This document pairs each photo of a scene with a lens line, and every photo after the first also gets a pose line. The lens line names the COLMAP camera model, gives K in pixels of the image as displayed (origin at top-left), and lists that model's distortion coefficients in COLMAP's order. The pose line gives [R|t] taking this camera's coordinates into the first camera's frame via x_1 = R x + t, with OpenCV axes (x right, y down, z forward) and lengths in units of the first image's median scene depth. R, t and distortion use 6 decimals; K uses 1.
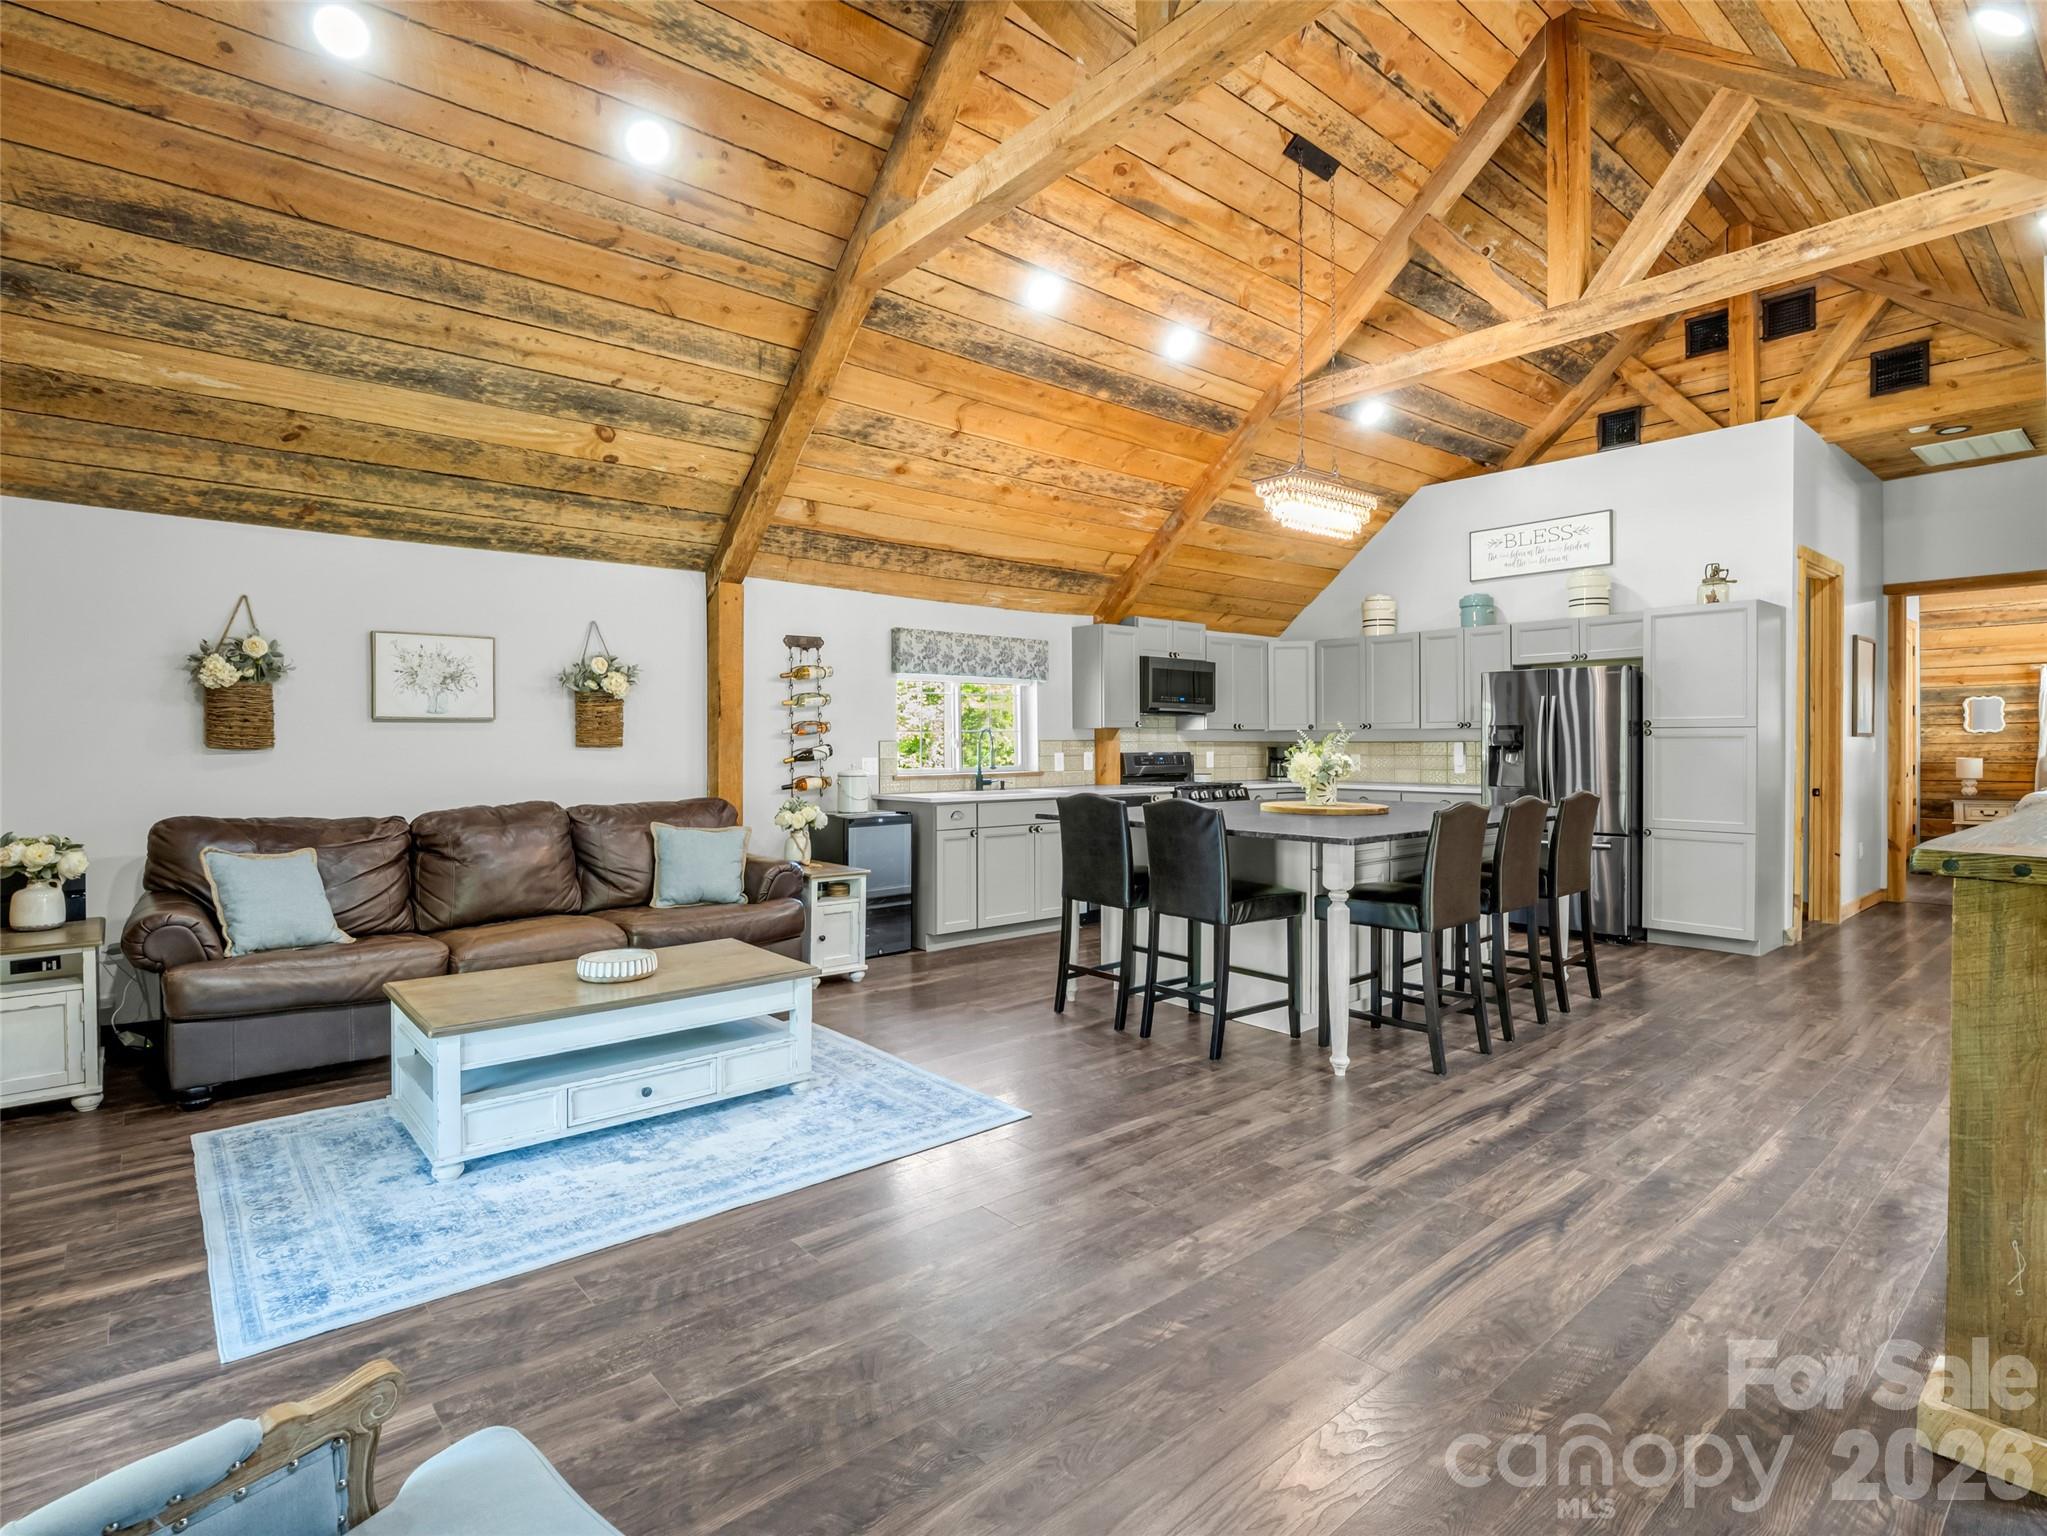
lens RADIAL K [[1000.9, 0, 952.1], [0, 1000.9, 751.2], [0, 0, 1]] dist [0.001733, -0.010052]
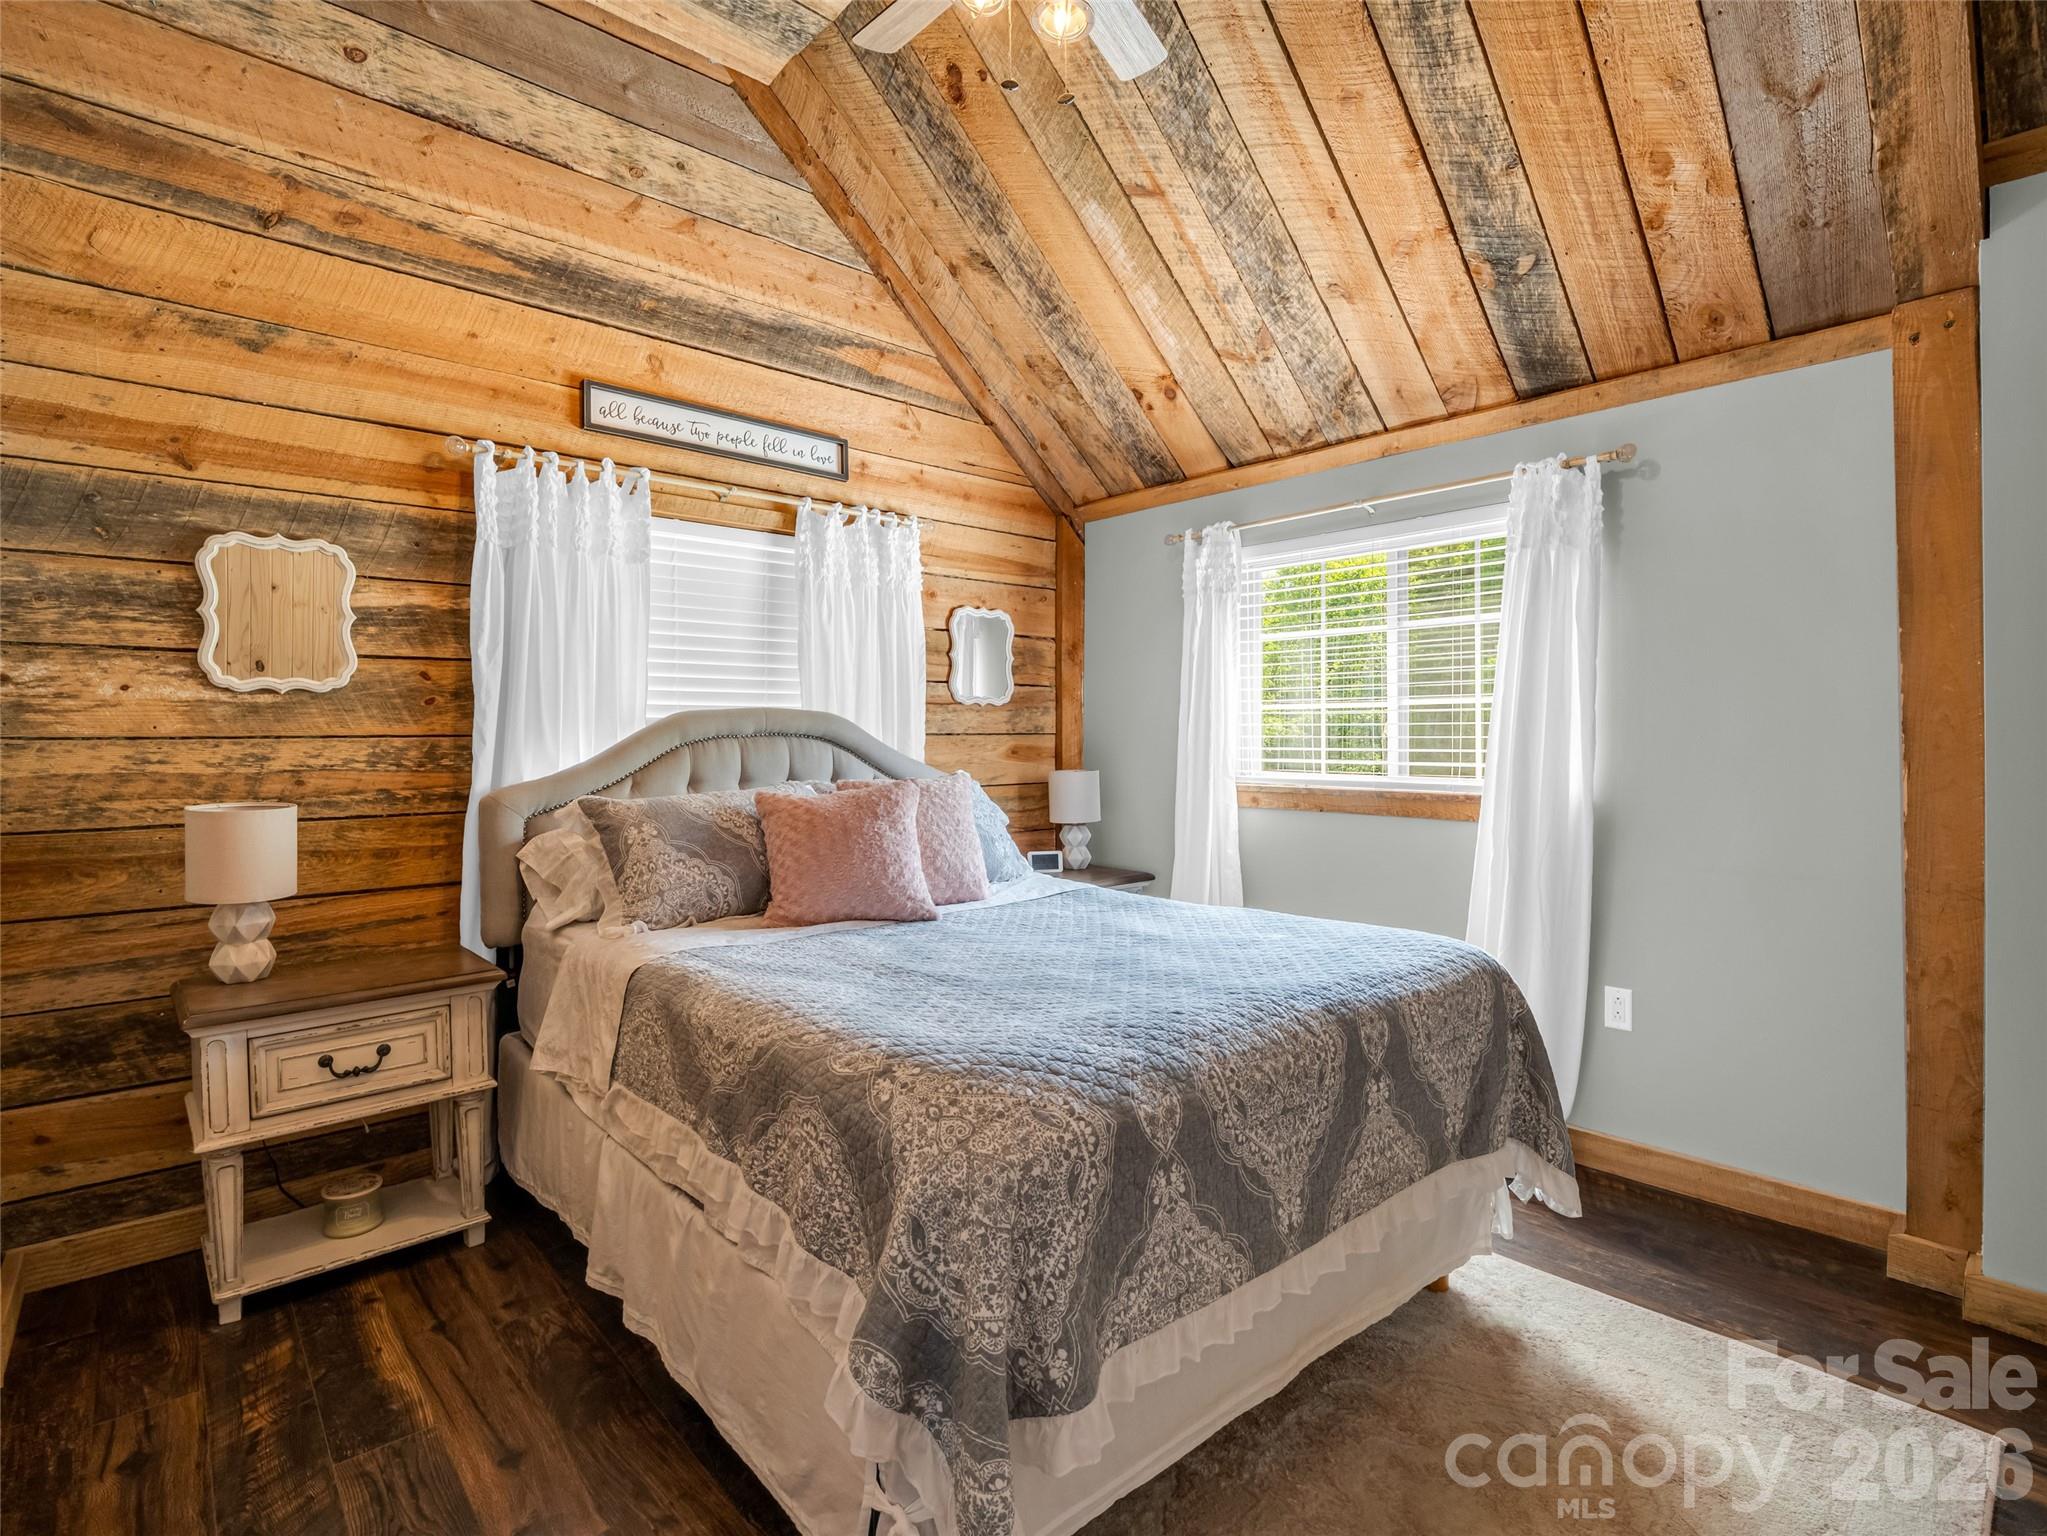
lens RADIAL K [[997.9, 0, 1023.5], [0, 997.9, 740.1], [0, 0, 1]] dist [0.000932, -0.009246]
pose [[-0.065527, 0.001306, 0.997850, 1.211679], [0.007981, 0.999968, -0.000785, -0.008802], [-0.997819, 0.007913, -0.065536, 1.279848]]
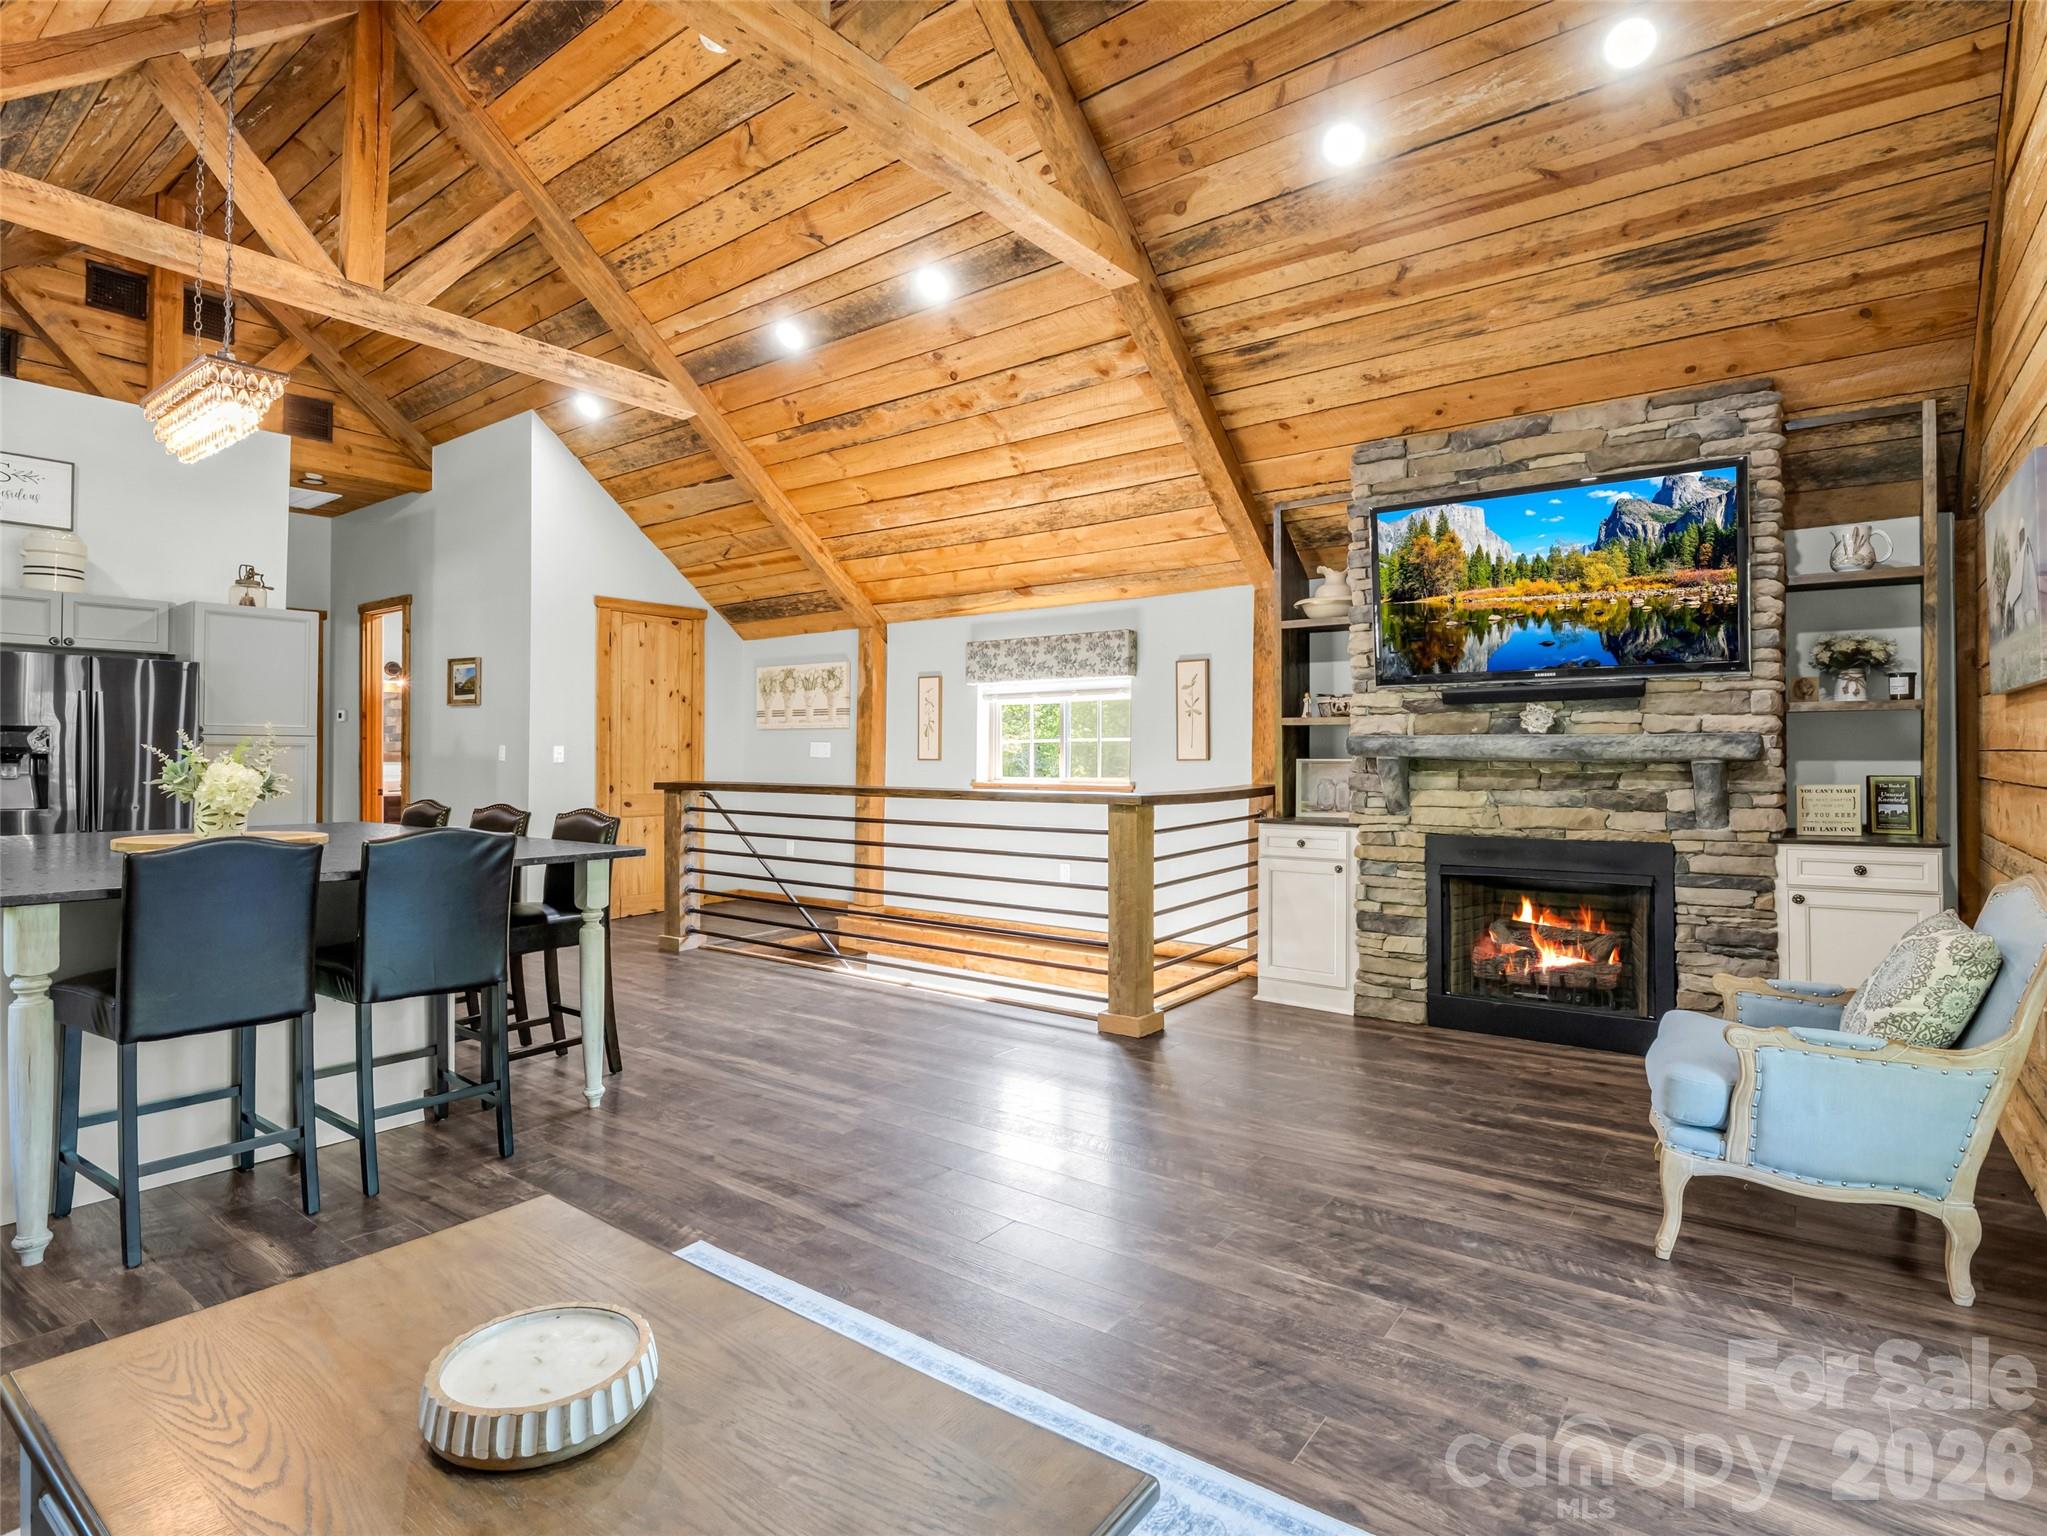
lens RADIAL K [[1034.4, 0, 1062.2], [0, 1034.4, 749.6], [0, 0, 1]] dist [-0.002427, -0.010398]
pose [[-0.304031, 0.005912, 0.952644, -0.401403], [0.004544, 0.999978, -0.004755, -0.002189], [-0.952651, 0.002883, -0.304051, 0.533145]]
